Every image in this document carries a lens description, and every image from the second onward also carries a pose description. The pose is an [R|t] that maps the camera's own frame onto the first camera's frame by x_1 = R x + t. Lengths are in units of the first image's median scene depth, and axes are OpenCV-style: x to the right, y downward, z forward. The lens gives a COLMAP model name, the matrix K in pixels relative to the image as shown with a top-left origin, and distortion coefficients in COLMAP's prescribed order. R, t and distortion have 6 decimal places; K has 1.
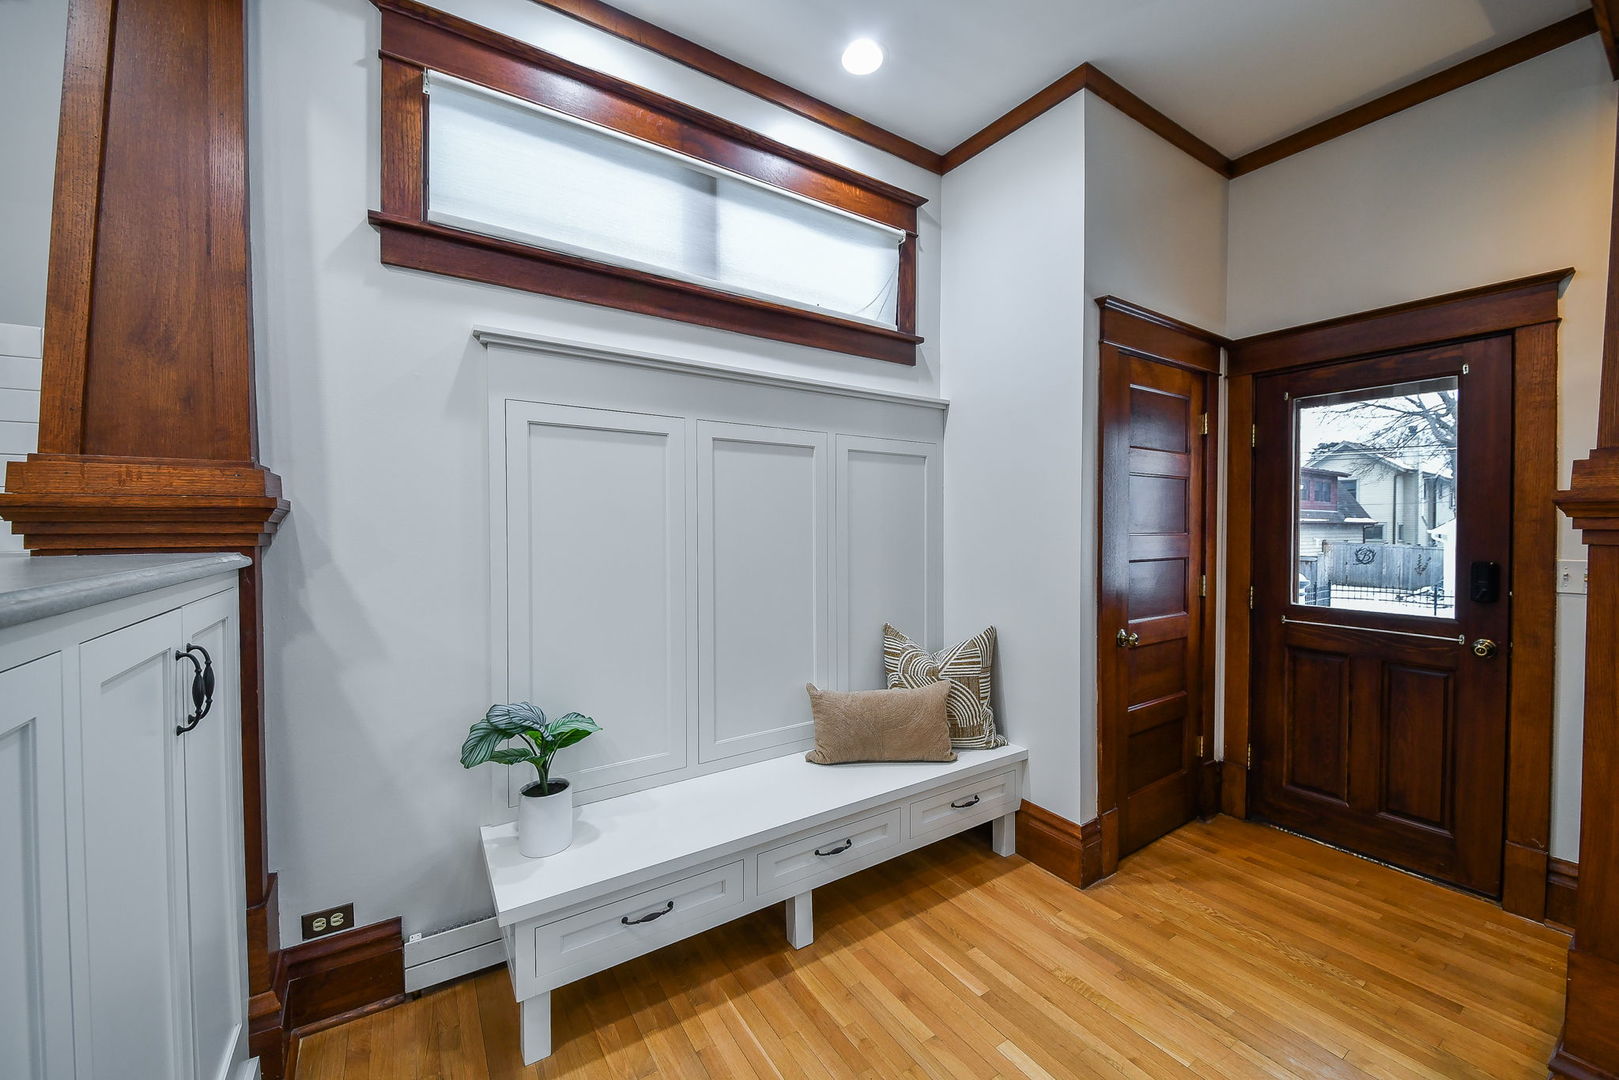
lens RADIAL K [[588.9, 0, 809.5], [0, 588.9, 540.0], [0, 0, 1]] dist [0.002182, 0.000033]
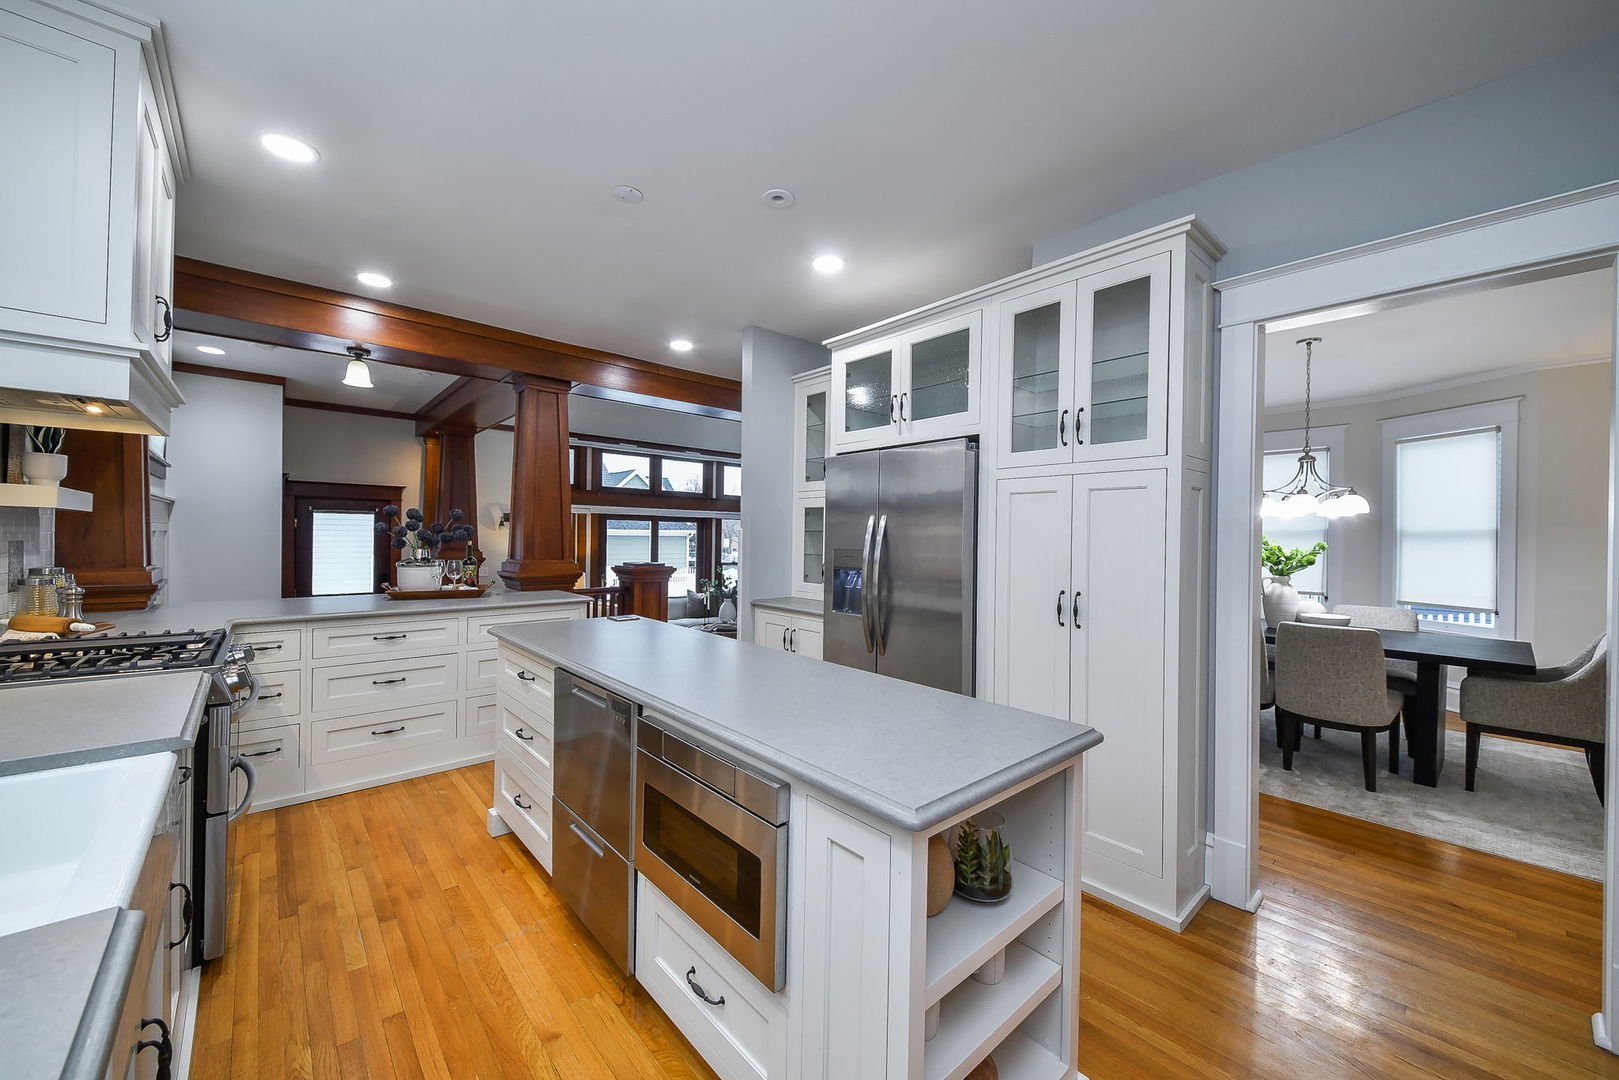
lens RADIAL K [[619.2, 0, 809.5], [0, 619.2, 540.0], [0, 0, 1]] dist [0.062552, -0.032797]
pose [[-0.131857, -0.008607, 0.991231, -1.917707], [0.001815, 0.999959, 0.008924, -0.136993], [-0.991267, 0.002976, -0.131836, -0.610088]]
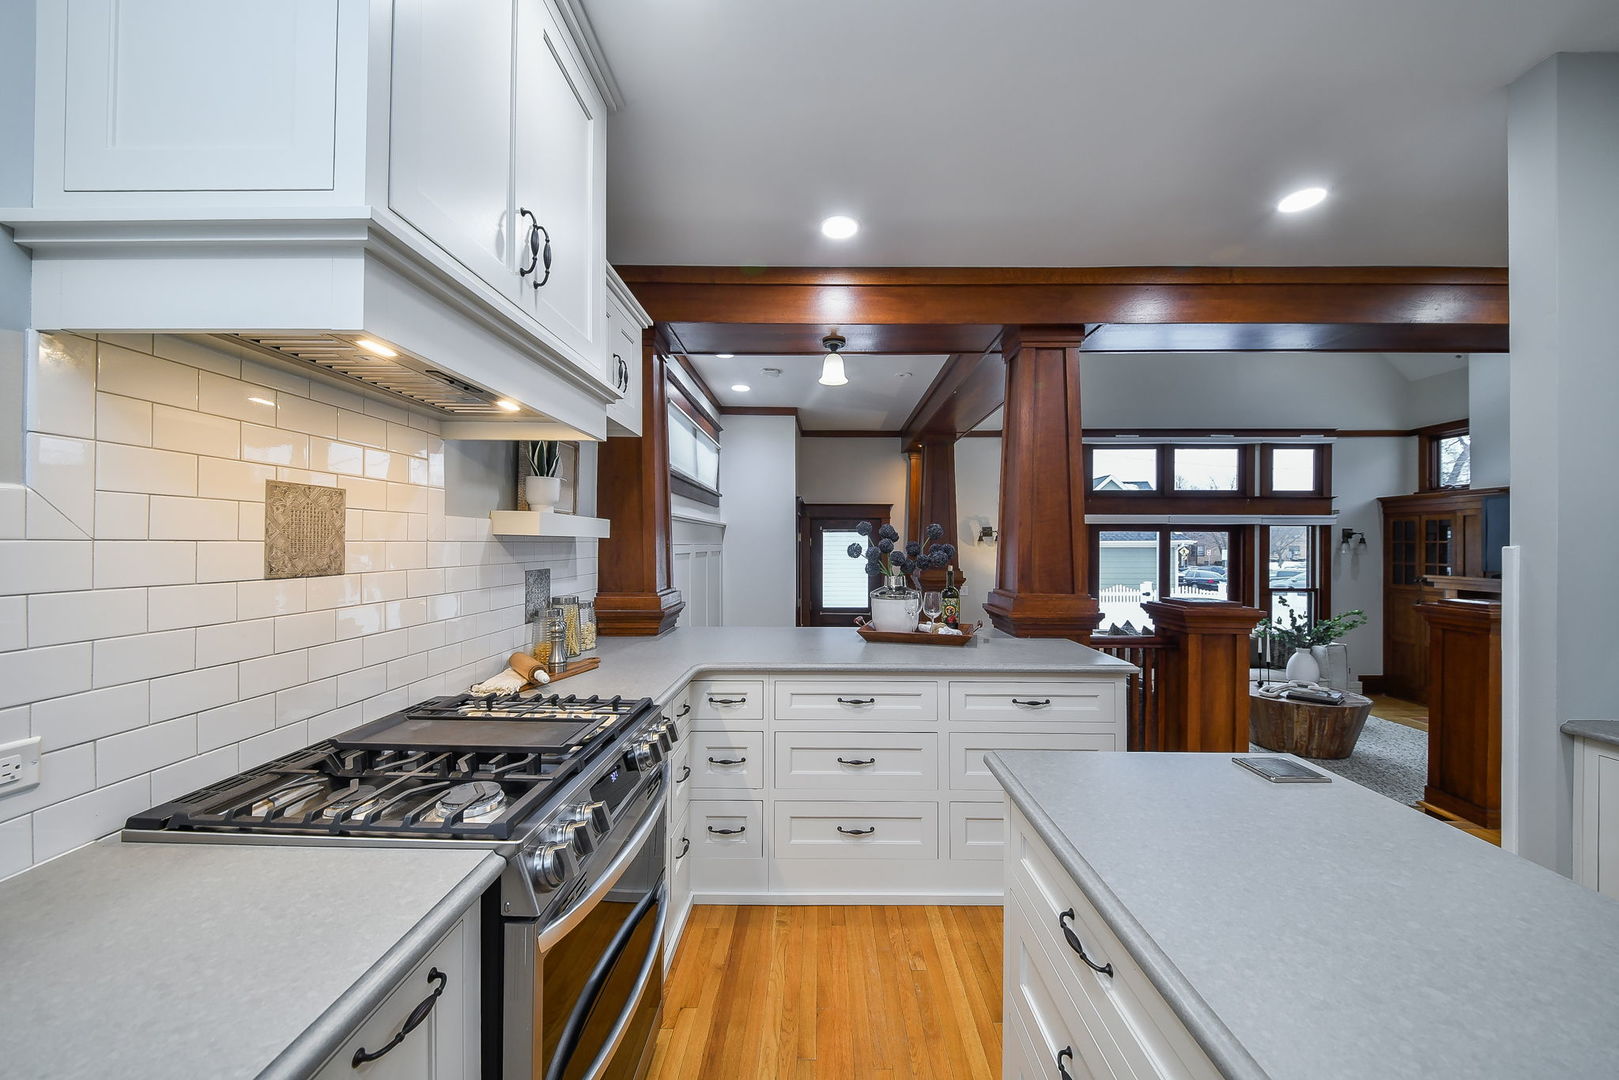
lens RADIAL K [[588.9, 0, 809.5], [0, 588.9, 540.0], [0, 0, 1]] dist [0.002182, 0.000033]
pose [[0.561138, 0.005976, 0.827701, -1.317279], [0.011176, 0.999828, -0.014796, -0.155633], [-0.827647, 0.017553, 0.560975, -0.379883]]
